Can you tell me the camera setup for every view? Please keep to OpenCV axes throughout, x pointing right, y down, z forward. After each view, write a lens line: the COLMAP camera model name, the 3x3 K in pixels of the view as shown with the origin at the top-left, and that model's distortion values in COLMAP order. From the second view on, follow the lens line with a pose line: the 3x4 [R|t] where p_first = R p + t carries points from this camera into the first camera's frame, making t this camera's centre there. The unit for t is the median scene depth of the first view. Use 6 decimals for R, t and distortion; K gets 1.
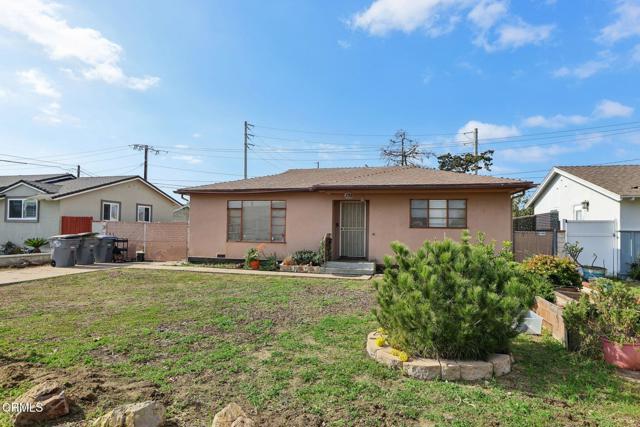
lens RADIAL K [[366.5, 0, 320.1], [0, 366.5, 214.8], [0, 0, 1]] dist [-0.001746, -0.000336]
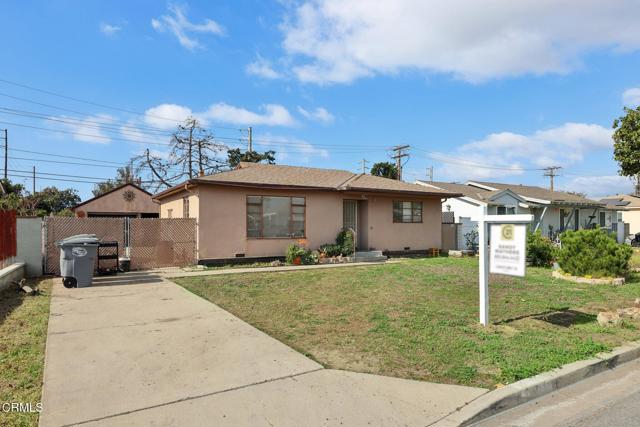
lens RADIAL K [[405.1, 0, 320.2], [0, 405.1, 215.2], [0, 0, 1]] dist [-0.006913, -0.000504]
pose [[0.684725, 0.002669, 0.728796, -0.909327], [-0.018226, 0.999743, 0.013463, -0.005708], [-0.728573, -0.022502, 0.684598, 0.173531]]
